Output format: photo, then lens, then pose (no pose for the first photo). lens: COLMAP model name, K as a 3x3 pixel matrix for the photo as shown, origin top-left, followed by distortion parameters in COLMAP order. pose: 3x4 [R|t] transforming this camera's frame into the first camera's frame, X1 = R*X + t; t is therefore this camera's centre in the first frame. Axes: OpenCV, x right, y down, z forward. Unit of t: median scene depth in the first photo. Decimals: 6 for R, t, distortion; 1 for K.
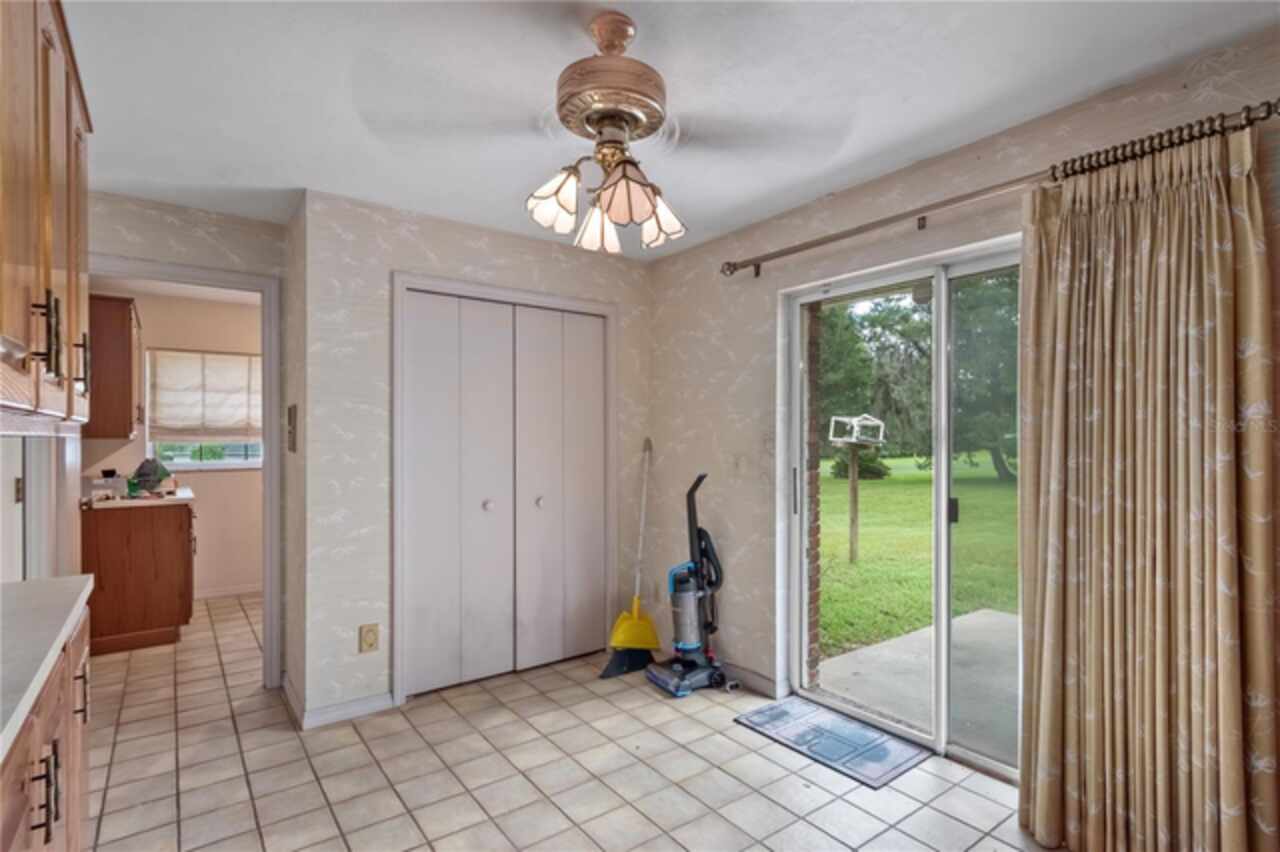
lens RADIAL K [[644.3, 0, 644.7], [0, 644.3, 432.5], [0, 0, 1]] dist [0.004434, 0.000668]
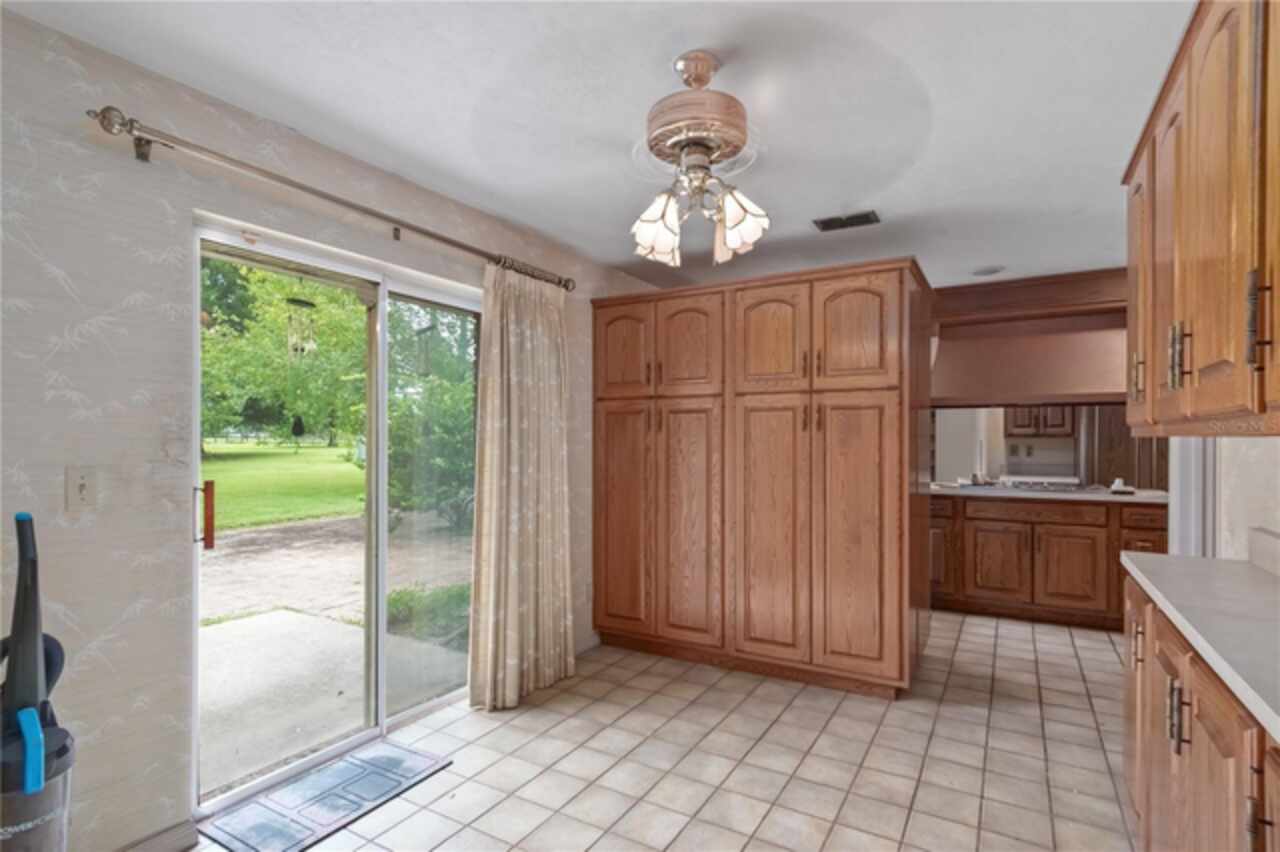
lens RADIAL K [[644.3, 0, 644.7], [0, 644.3, 432.5], [0, 0, 1]] dist [0.004434, 0.000668]
pose [[-0.402606, 0.011279, 0.915304, -0.841438], [-0.003043, 0.999902, -0.013660, 0.018233], [-0.915368, -0.008285, -0.402532, 1.262147]]
